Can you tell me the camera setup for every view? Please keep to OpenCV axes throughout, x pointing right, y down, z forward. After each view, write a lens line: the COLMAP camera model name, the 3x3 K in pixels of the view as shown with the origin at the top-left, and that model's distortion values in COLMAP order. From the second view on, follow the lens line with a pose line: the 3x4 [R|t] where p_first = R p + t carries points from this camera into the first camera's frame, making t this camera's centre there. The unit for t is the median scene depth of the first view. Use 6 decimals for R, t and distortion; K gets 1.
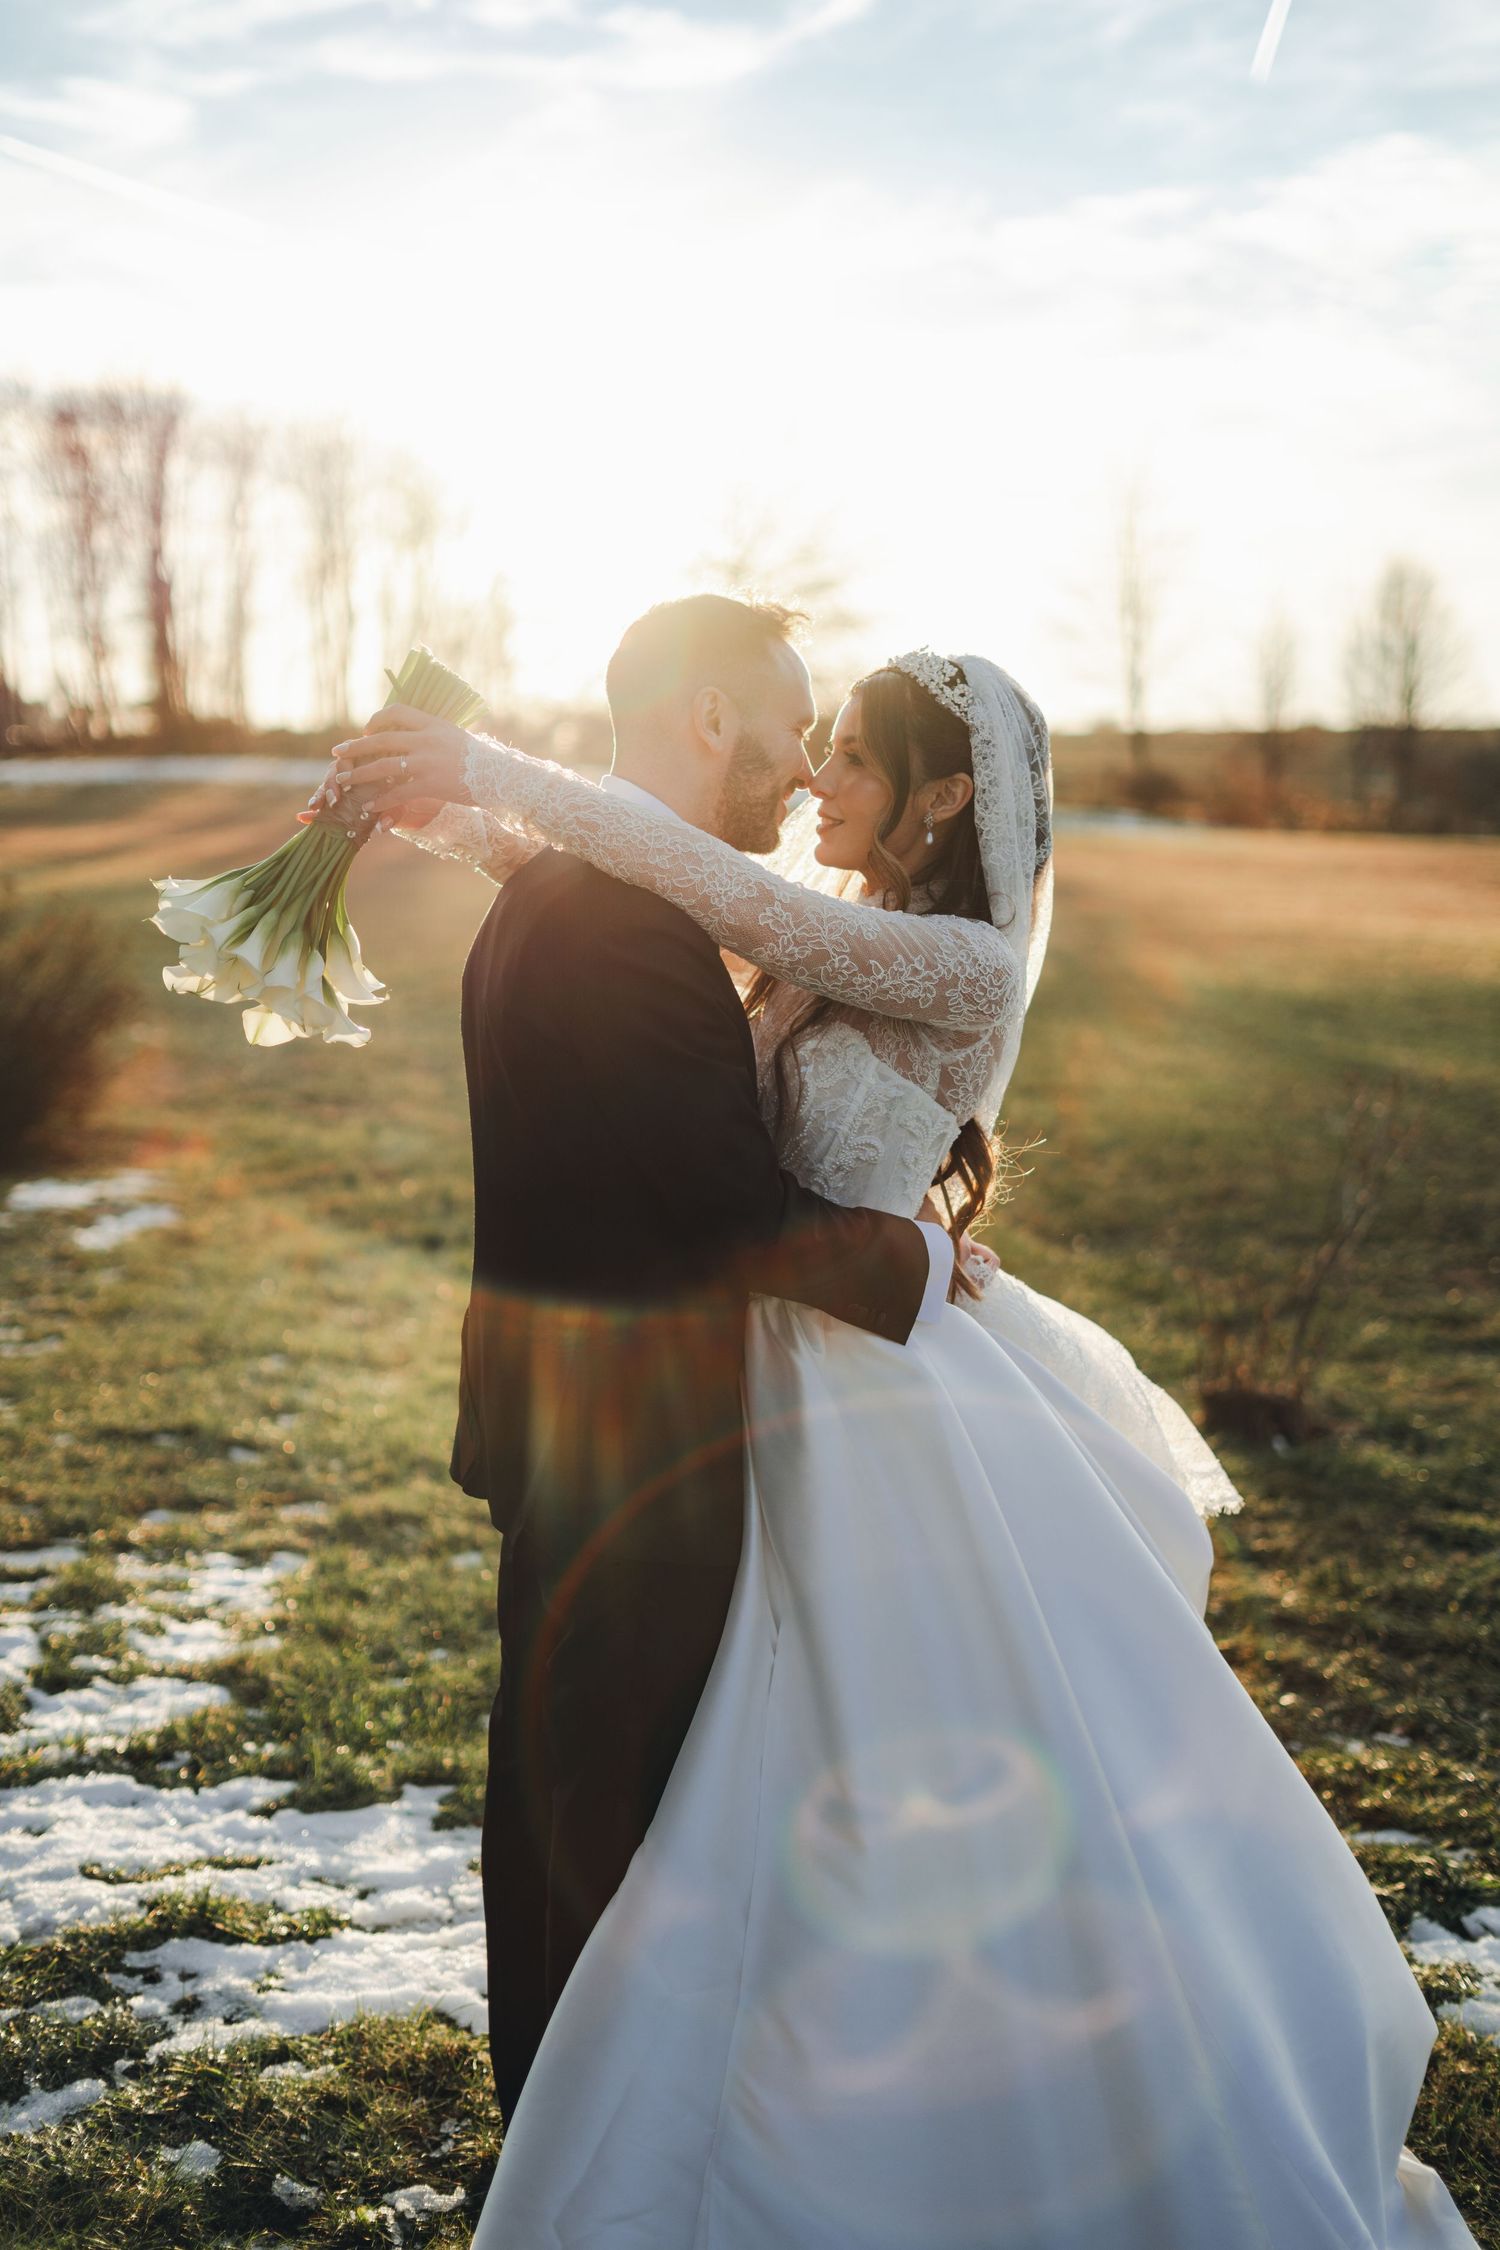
lens RADIAL K [[3207.5, 0, 751.0], [0, 3207.5, 1190.5], [0, 0, 1]] dist [-0.006960, 0.169515]
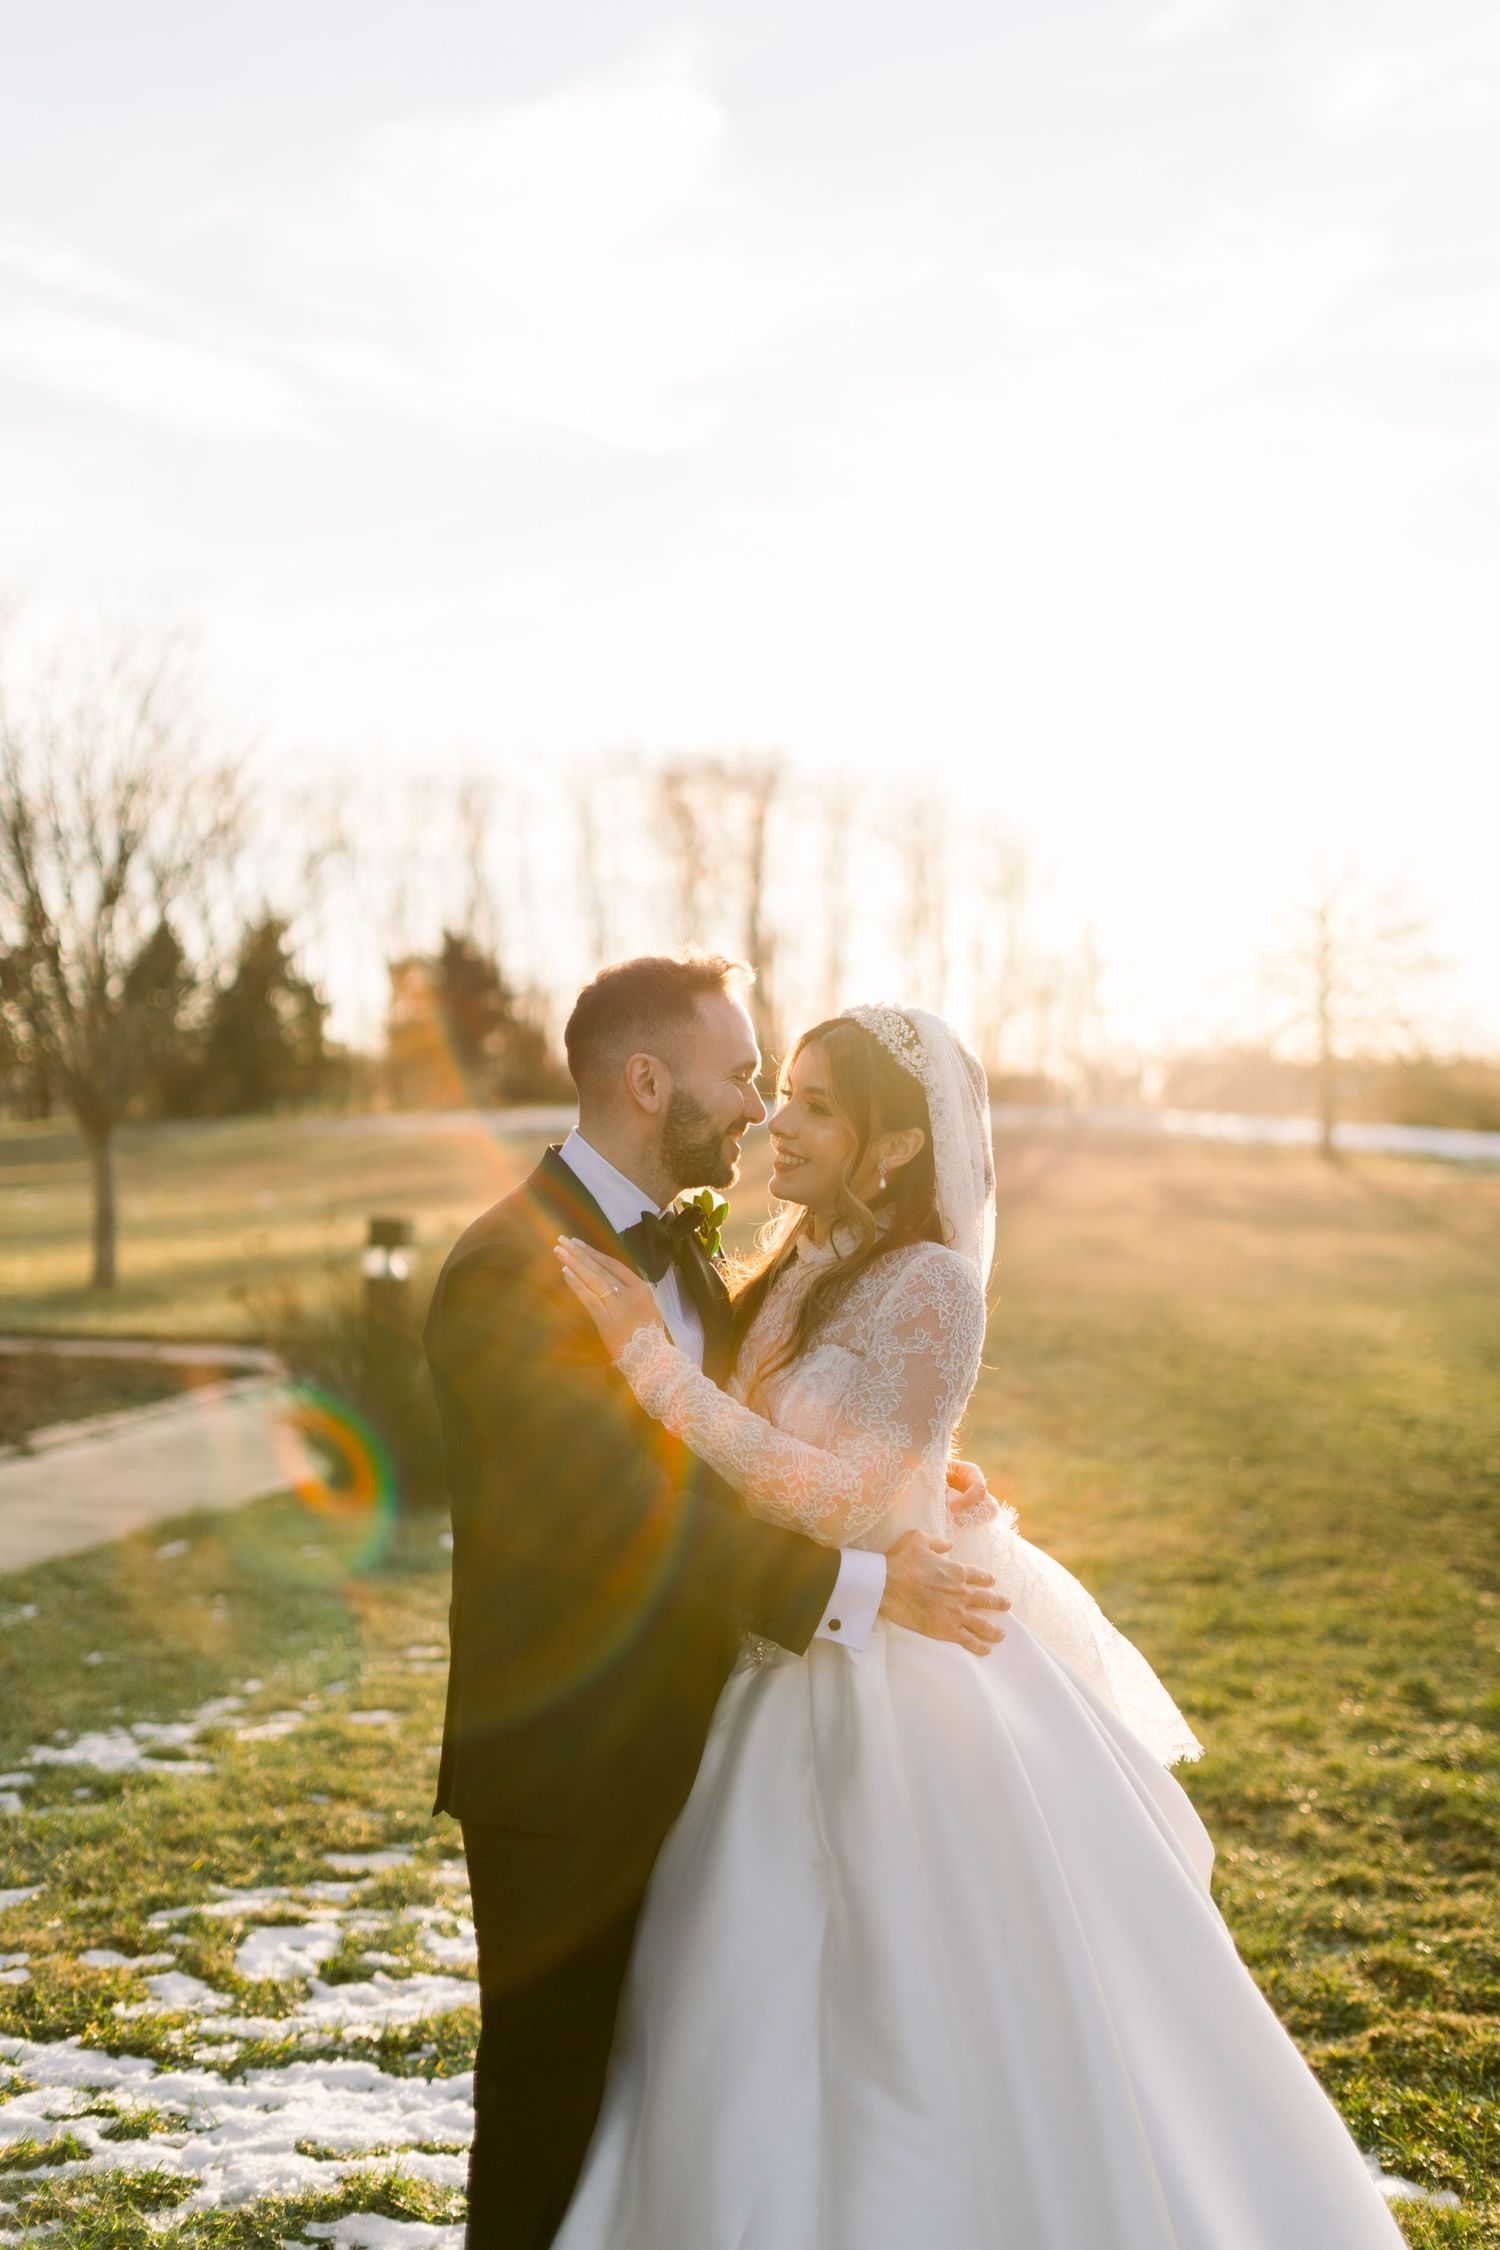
lens RADIAL K [[3215.5, 0, 731.1], [0, 3215.5, 1130.8], [0, 0, 1]] dist [0.007097, -0.050534]
pose [[0.981871, -0.003346, -0.189519, 0.117774], [-0.020286, 0.992247, -0.122617, 0.004470], [0.188460, 0.124239, 0.974191, -0.047613]]
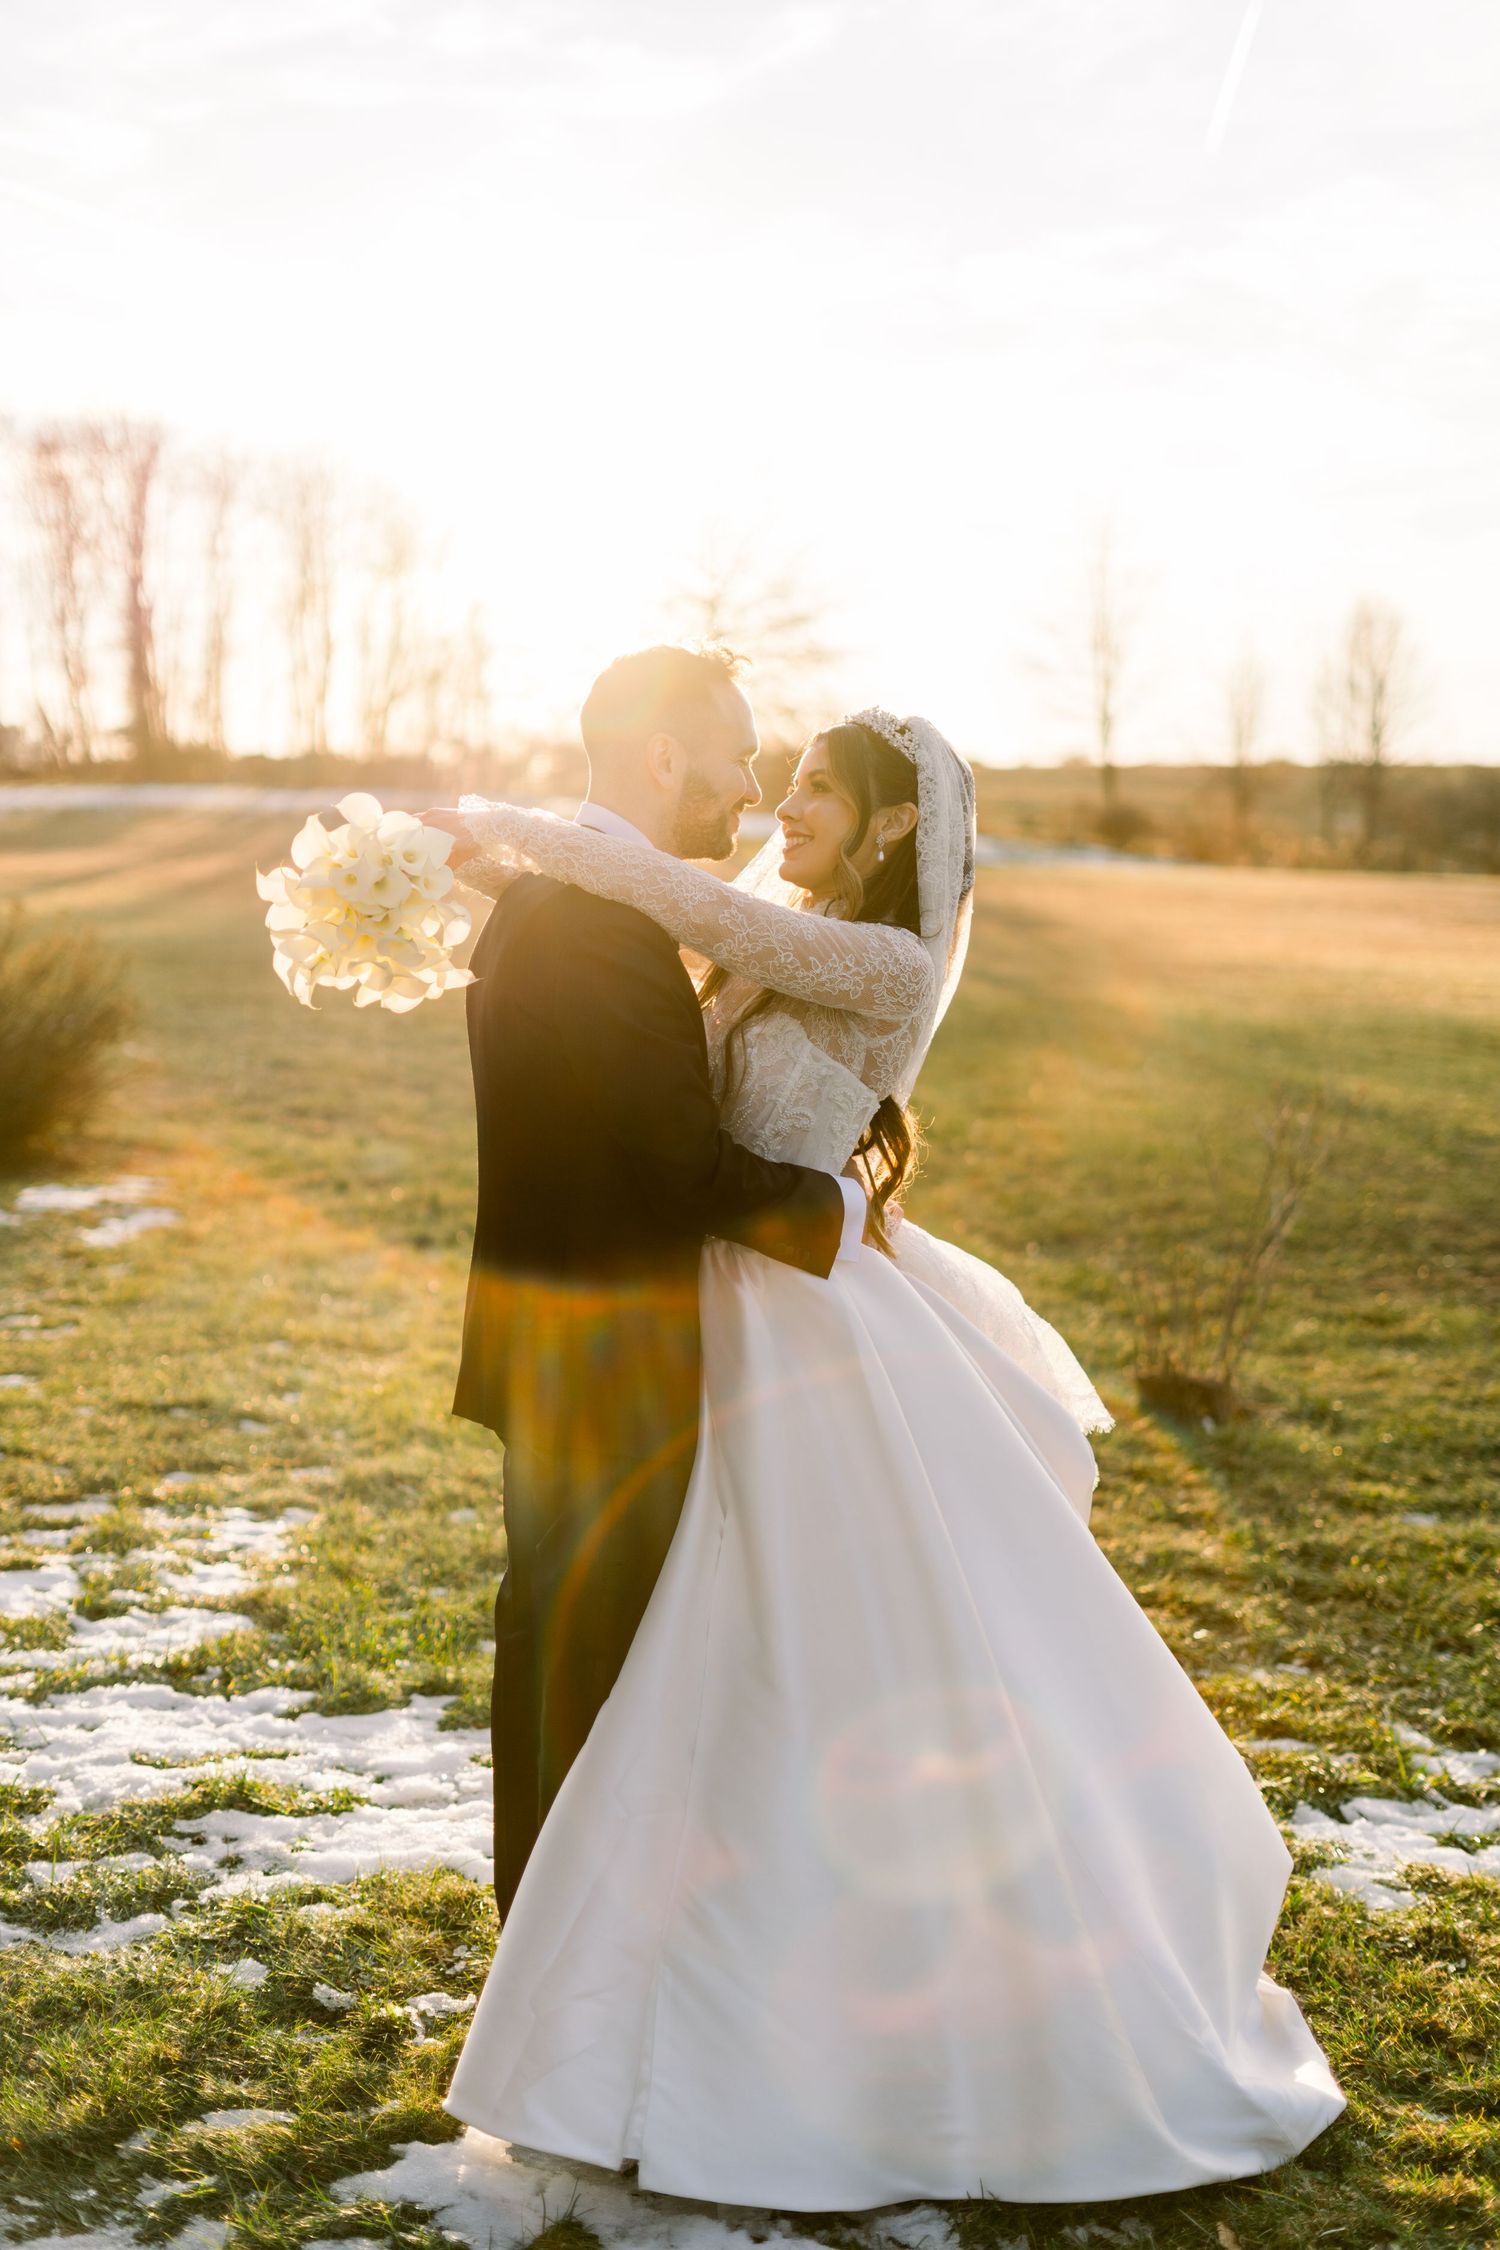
lens RADIAL K [[3215.5, 0, 731.1], [0, 3215.5, 1130.8], [0, 0, 1]] dist [0.007097, -0.050534]
pose [[0.999956, 0.008921, 0.002779, -0.000900], [-0.008839, 0.999558, -0.028369, 0.017123], [-0.003031, 0.028343, 0.999594, -0.127560]]
